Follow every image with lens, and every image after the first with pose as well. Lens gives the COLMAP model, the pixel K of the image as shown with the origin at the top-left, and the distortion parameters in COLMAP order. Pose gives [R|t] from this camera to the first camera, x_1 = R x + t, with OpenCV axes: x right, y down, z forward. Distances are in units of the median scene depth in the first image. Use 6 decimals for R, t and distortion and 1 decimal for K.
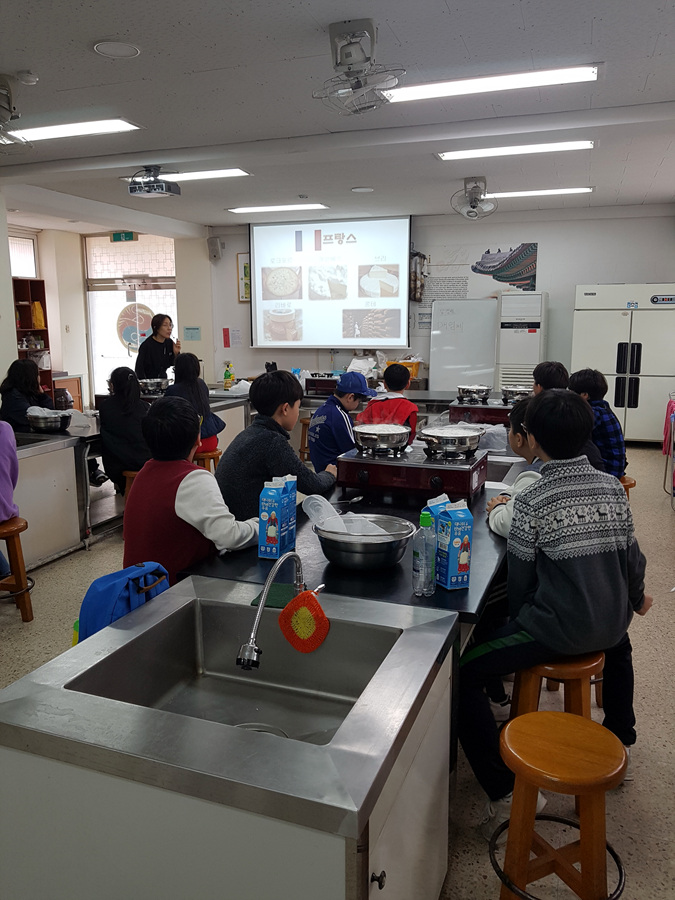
lens RADIAL K [[714.4, 0, 338.4], [0, 714.4, 445.9], [0, 0, 1]] dist [-0.040511, 0.011188]
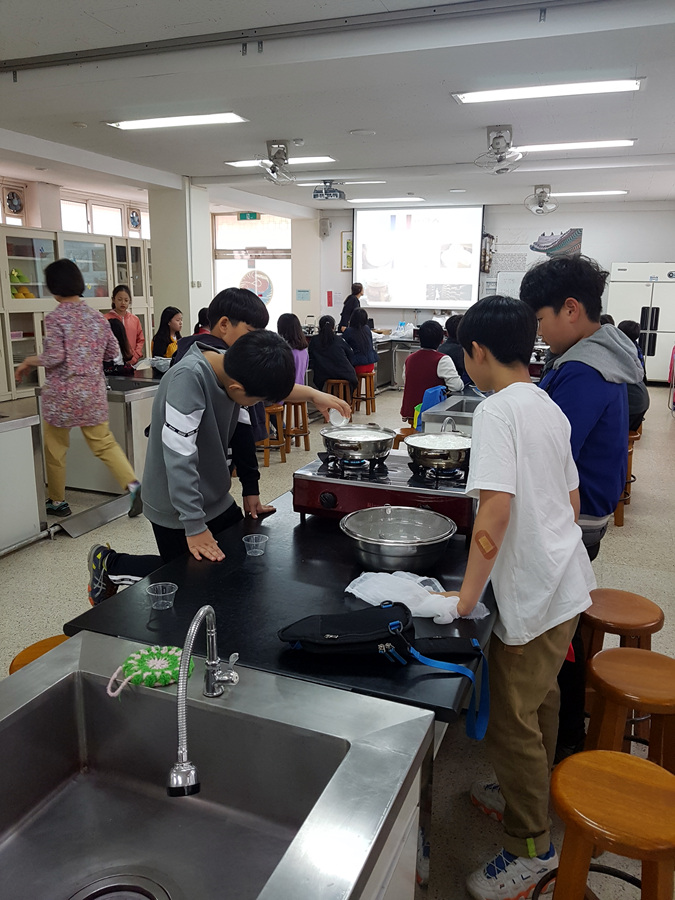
lens RADIAL K [[714.4, 0, 336.6], [0, 714.4, 455.6], [0, 0, 1]] dist [-0.040511, 0.011188]
pose [[0.999326, 0.020514, -0.030438, -0.111567], [-0.018601, 0.997912, 0.061854, 0.051918], [0.031644, -0.061246, 0.997621, -0.304721]]
